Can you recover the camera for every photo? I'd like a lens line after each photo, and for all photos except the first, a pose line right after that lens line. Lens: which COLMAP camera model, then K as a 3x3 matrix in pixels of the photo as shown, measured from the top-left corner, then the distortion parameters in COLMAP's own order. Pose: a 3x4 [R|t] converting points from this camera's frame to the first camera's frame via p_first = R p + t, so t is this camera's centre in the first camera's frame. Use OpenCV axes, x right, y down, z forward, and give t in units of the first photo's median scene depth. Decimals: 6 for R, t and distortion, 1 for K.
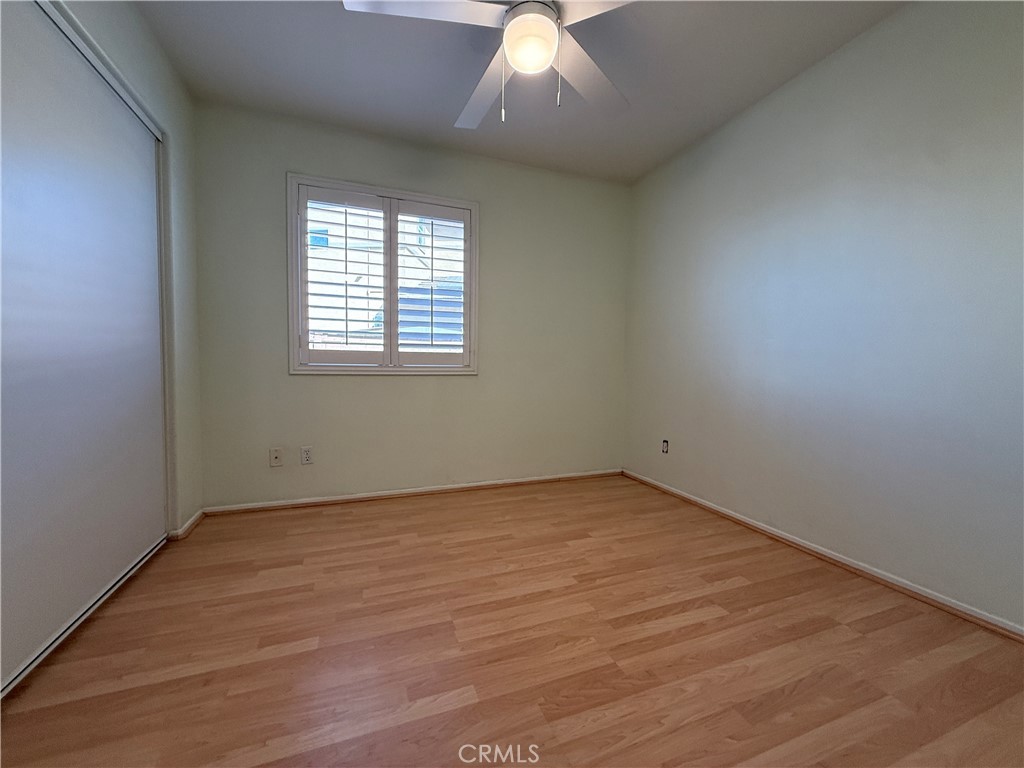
lens RADIAL K [[409.0, 0, 508.4], [0, 409.0, 382.6], [0, 0, 1]] dist [0.000706, 0.000042]
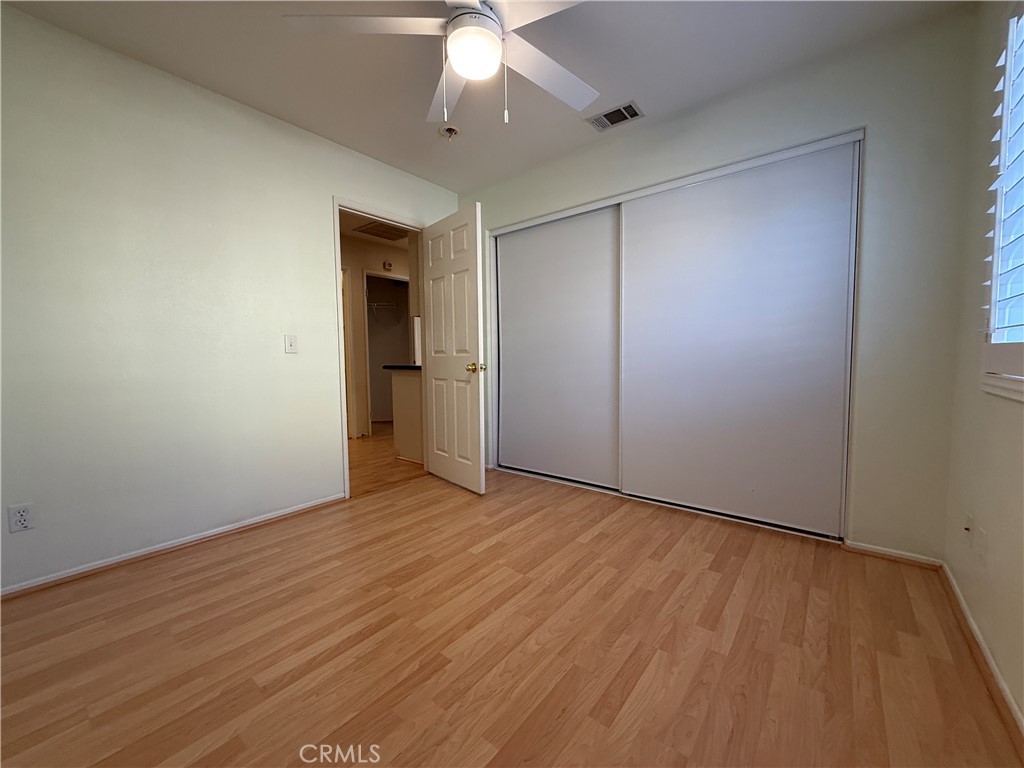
lens RADIAL K [[409.0, 0, 507.7], [0, 409.0, 383.8], [0, 0, 1]] dist [0.000706, 0.000042]
pose [[-0.863128, 0.031023, -0.504032, 0.463091], [-0.023557, 0.994551, 0.101555, -0.109431], [0.504436, 0.099528, -0.857694, 1.782172]]
